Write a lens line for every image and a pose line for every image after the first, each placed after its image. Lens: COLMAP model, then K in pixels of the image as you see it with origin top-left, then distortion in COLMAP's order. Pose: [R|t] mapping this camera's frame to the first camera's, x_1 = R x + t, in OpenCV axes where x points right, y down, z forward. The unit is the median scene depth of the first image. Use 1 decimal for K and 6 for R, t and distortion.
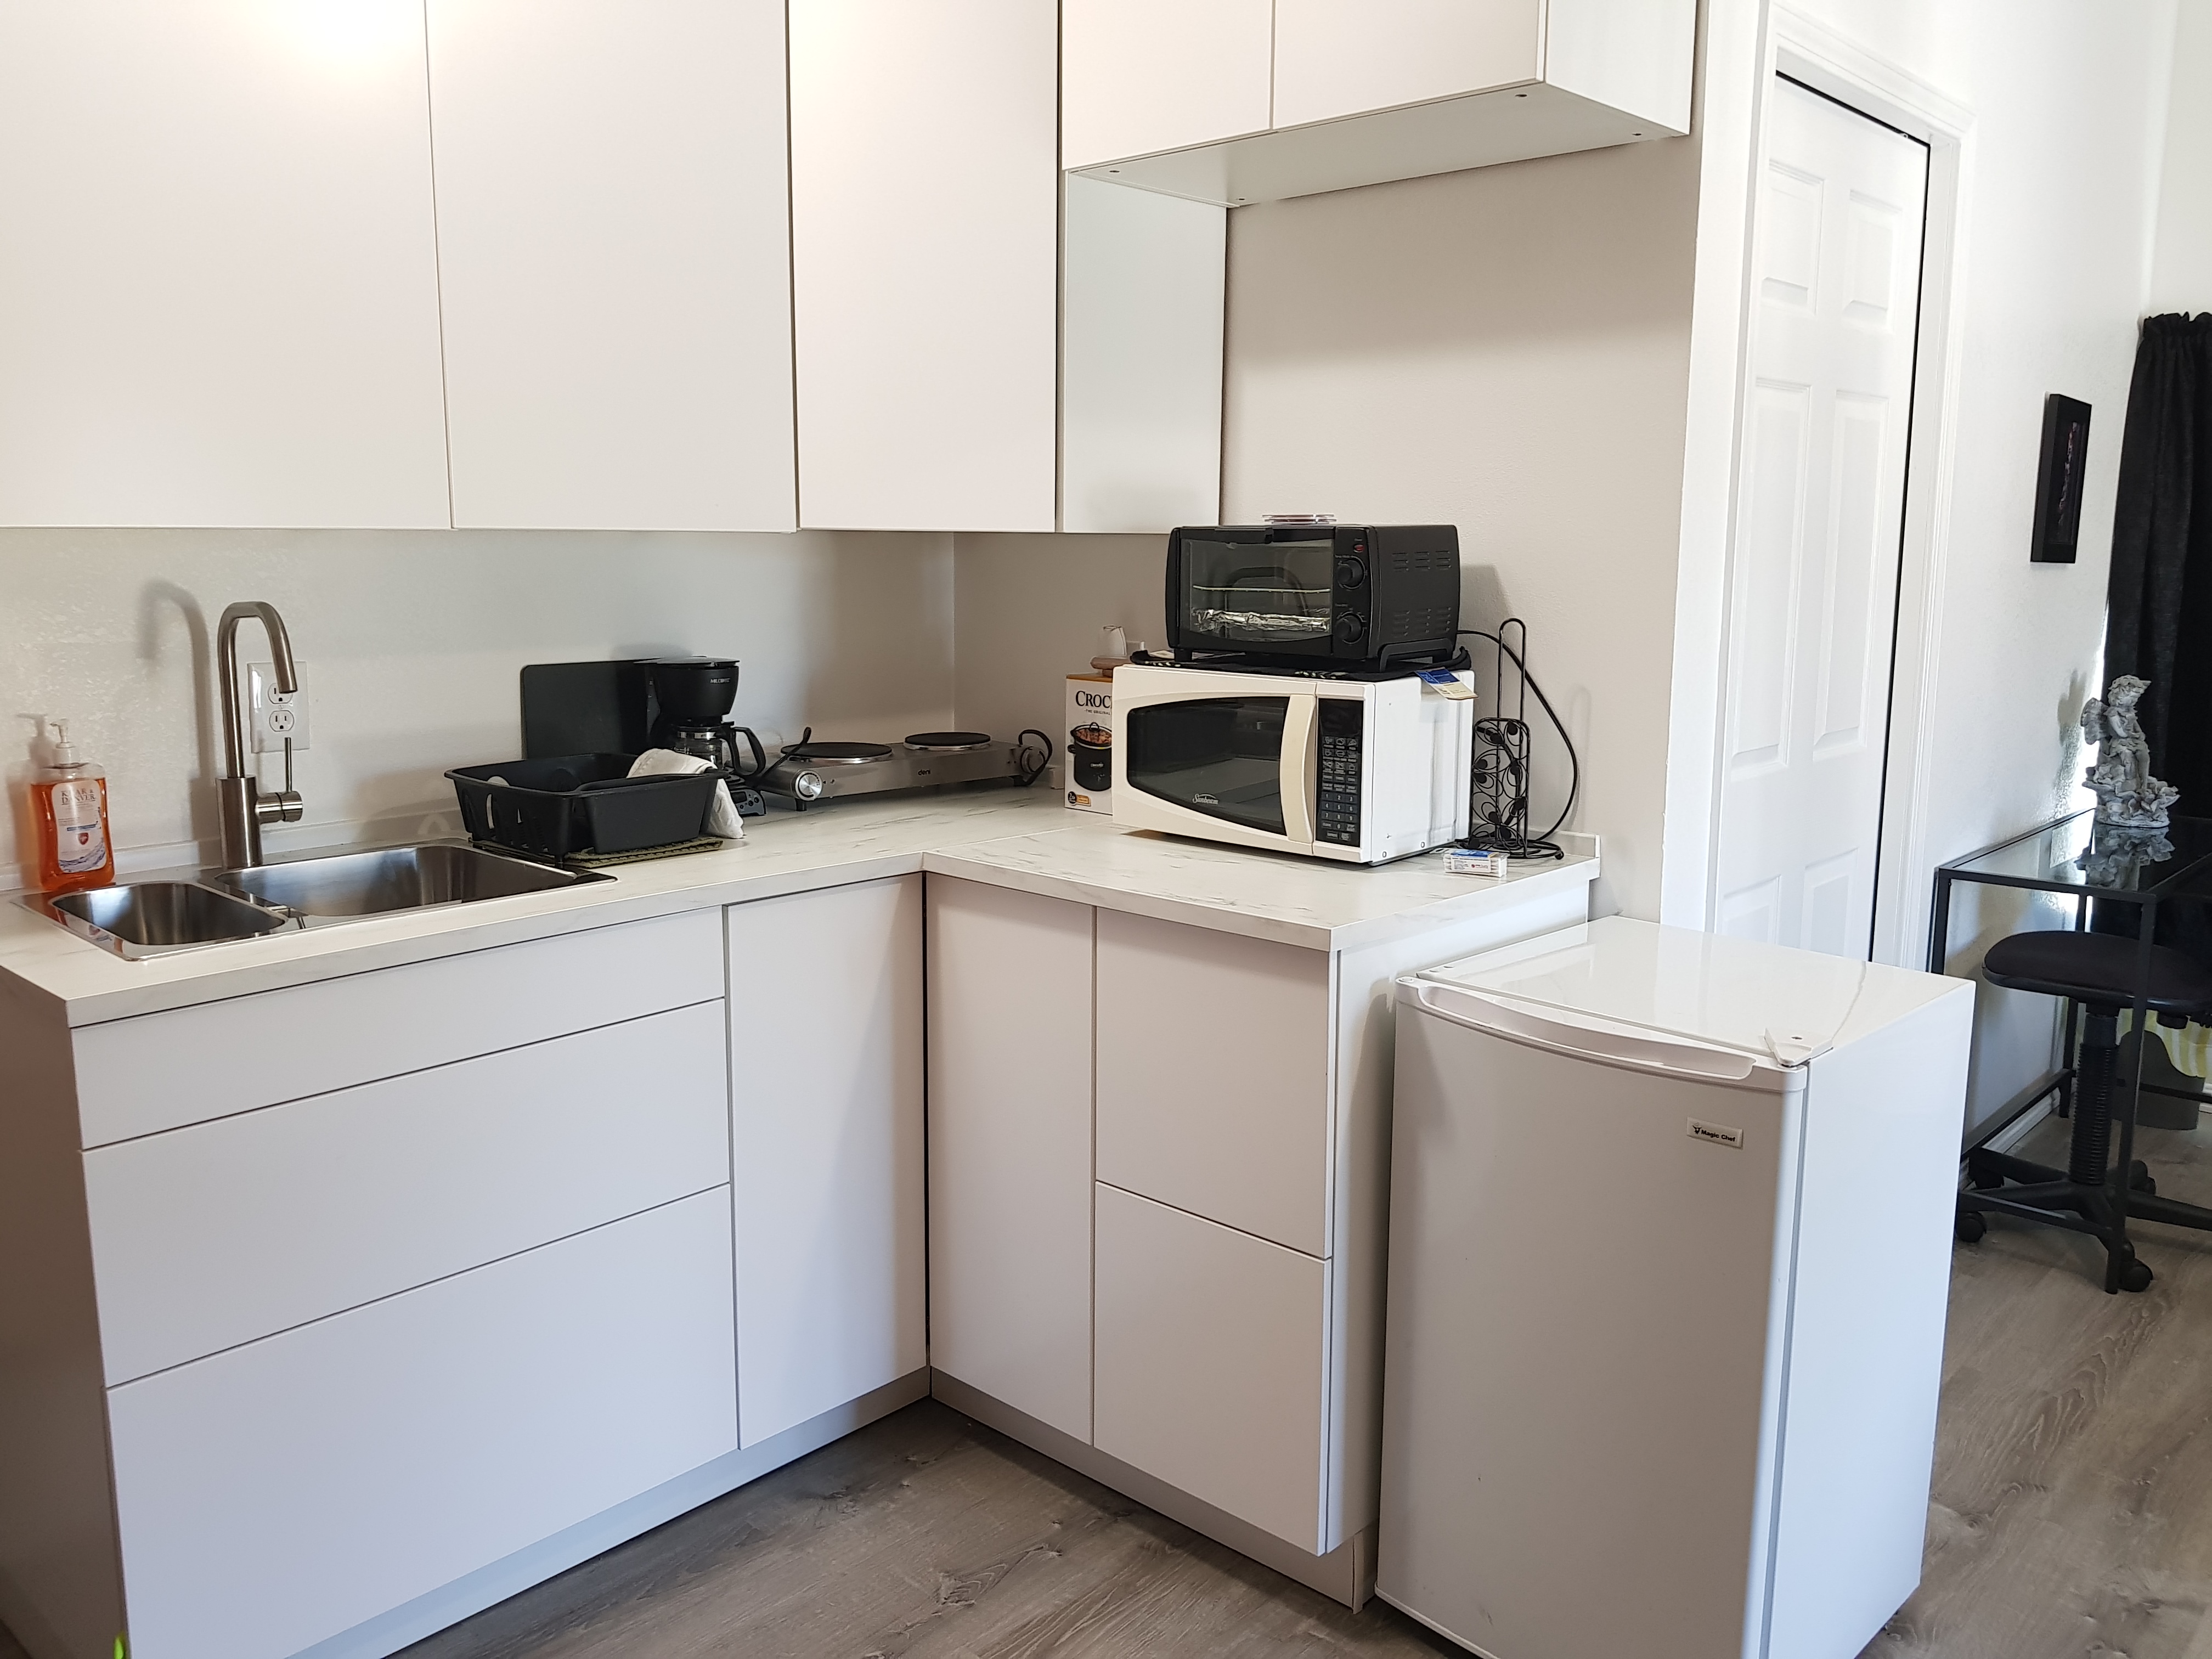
lens RADIAL K [[1711.8, 0, 1094.7], [0, 1711.8, 808.9], [0, 0, 1]] dist [0.070543, -0.111738]
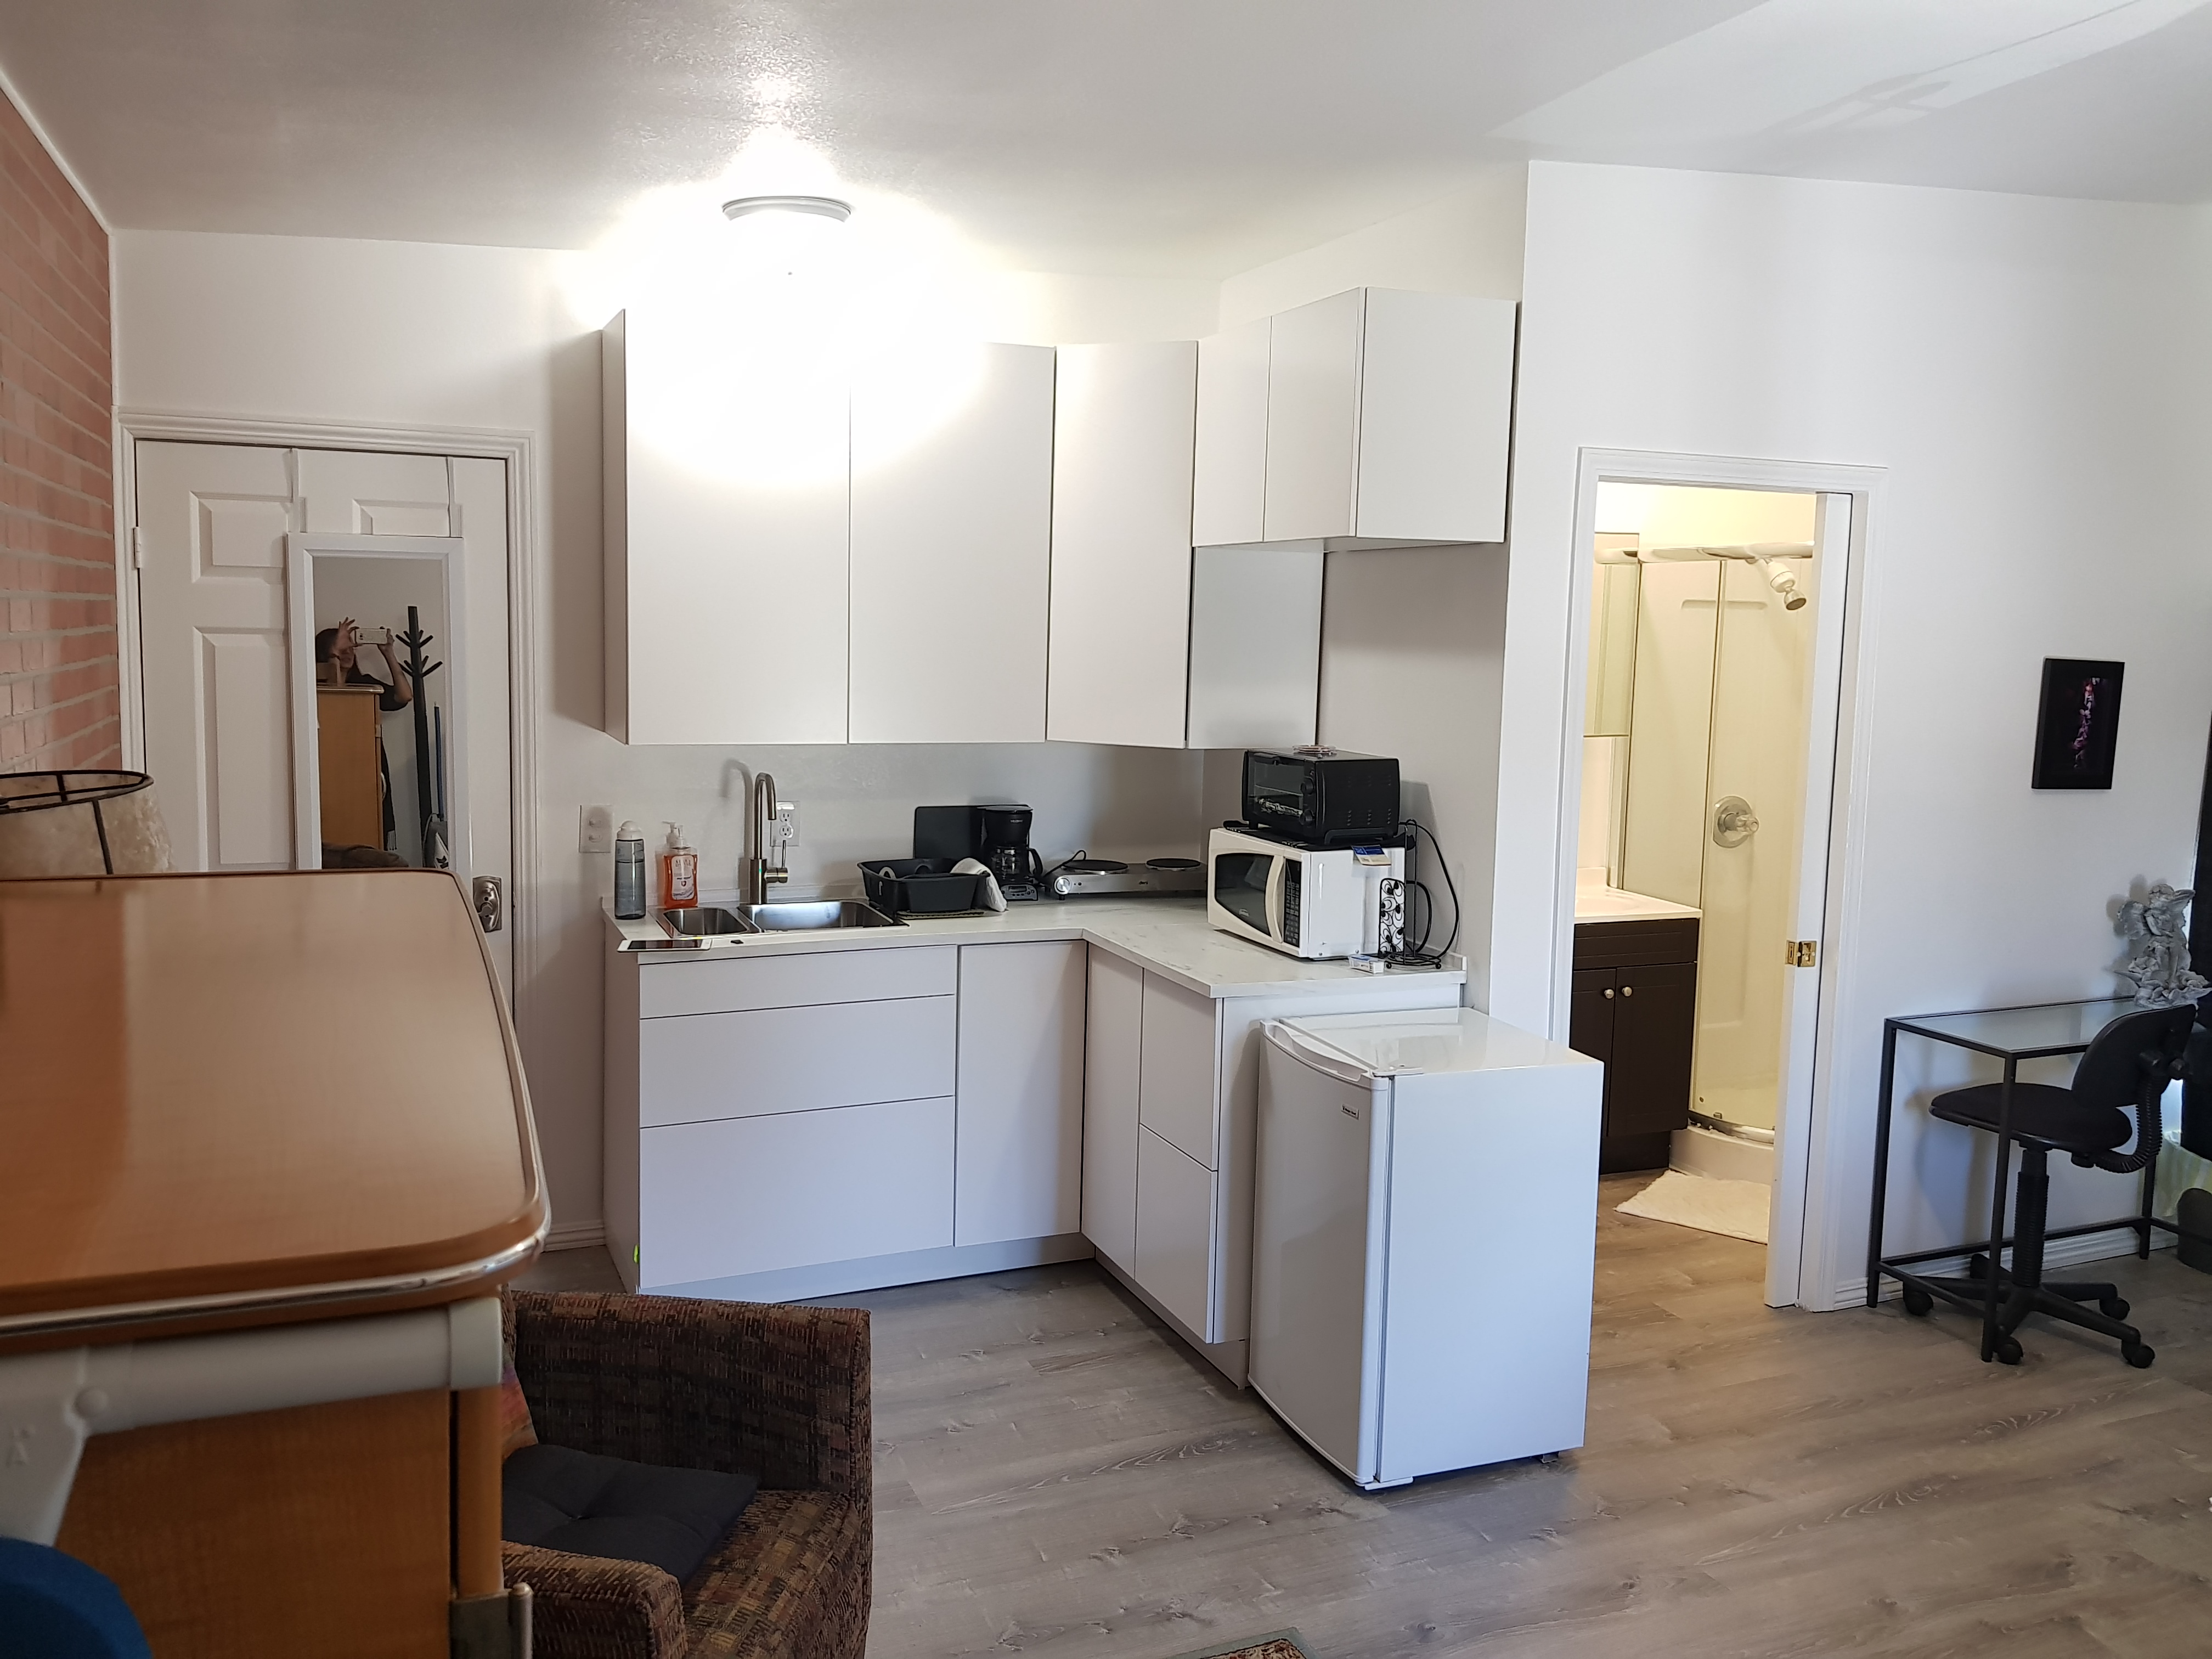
lens RADIAL K [[1711.8, 0, 1100.1], [0, 1711.8, 801.0], [0, 0, 1]] dist [0.070543, -0.111738]
pose [[0.912413, 0.060031, -0.404844, 0.630677], [-0.084667, 0.995472, -0.043208, -0.031272], [0.400417, 0.073700, 0.913364, -0.619008]]
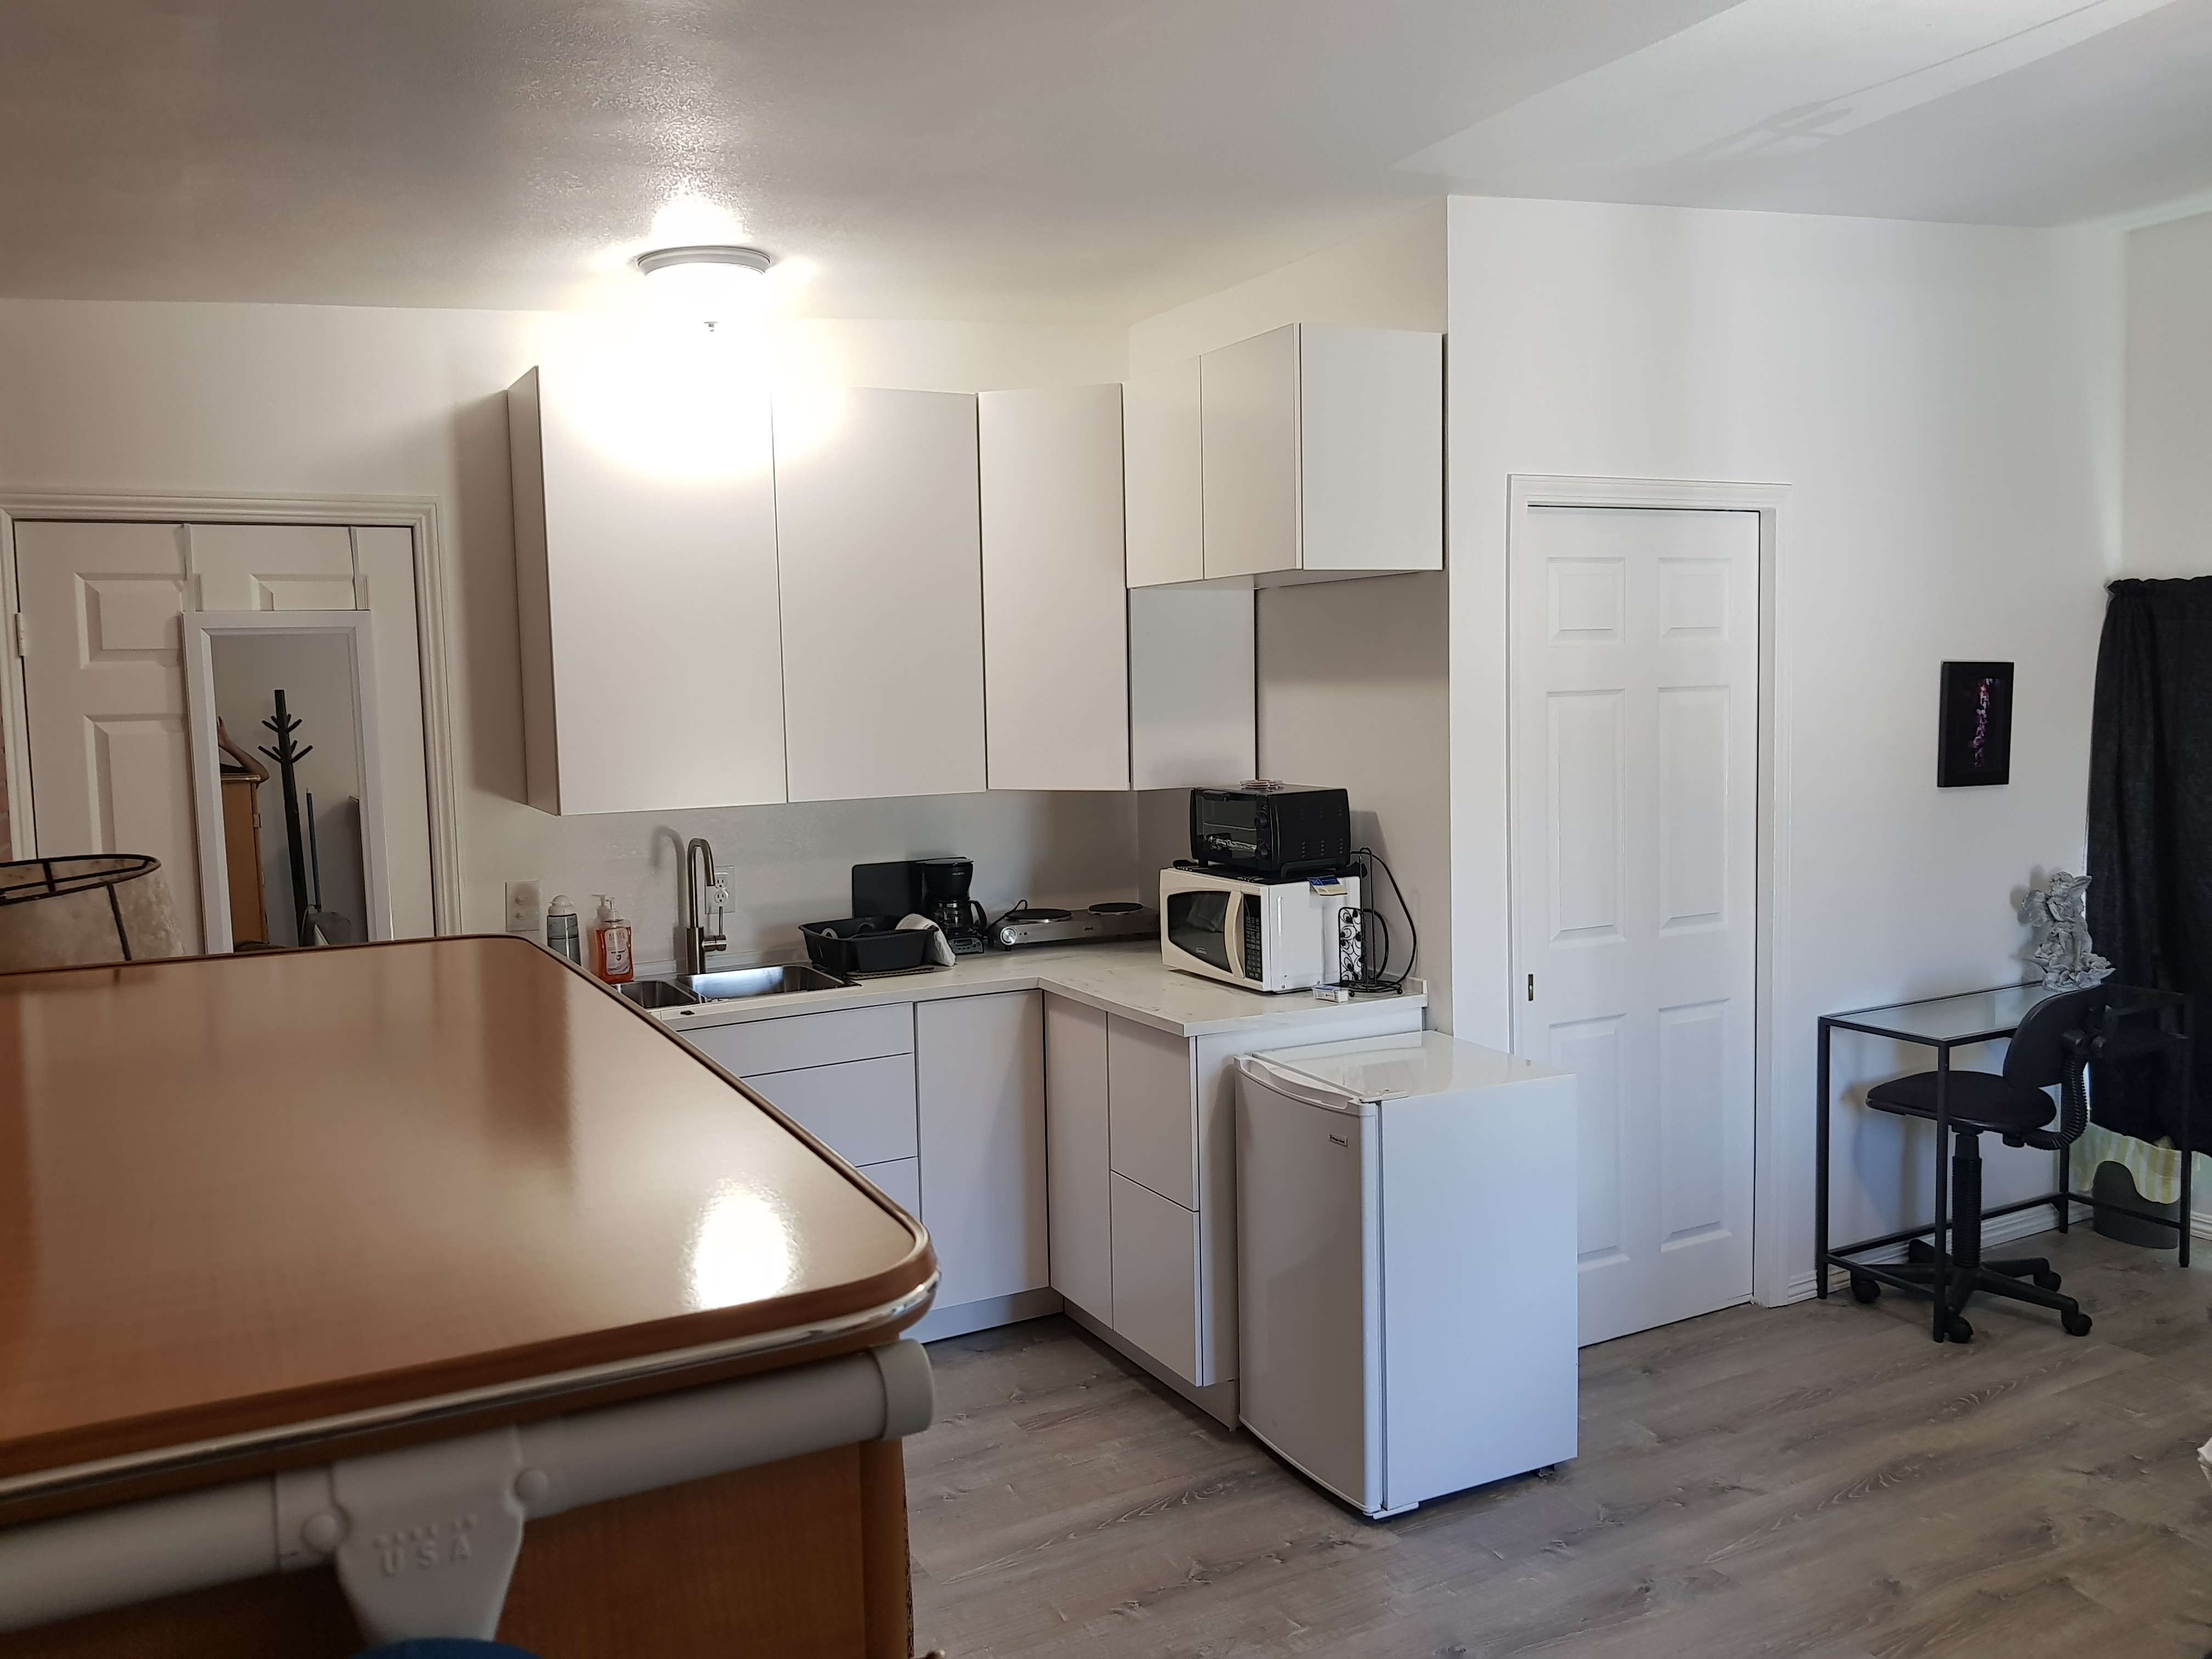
lens RADIAL K [[1711.8, 0, 1124.7], [0, 1711.8, 824.2], [0, 0, 1]] dist [0.070543, -0.111738]
pose [[0.947646, 0.002335, -0.319314, 0.547529], [-0.025115, 0.997421, -0.067241, -0.015702], [0.318334, 0.071741, 0.945260, -0.637670]]
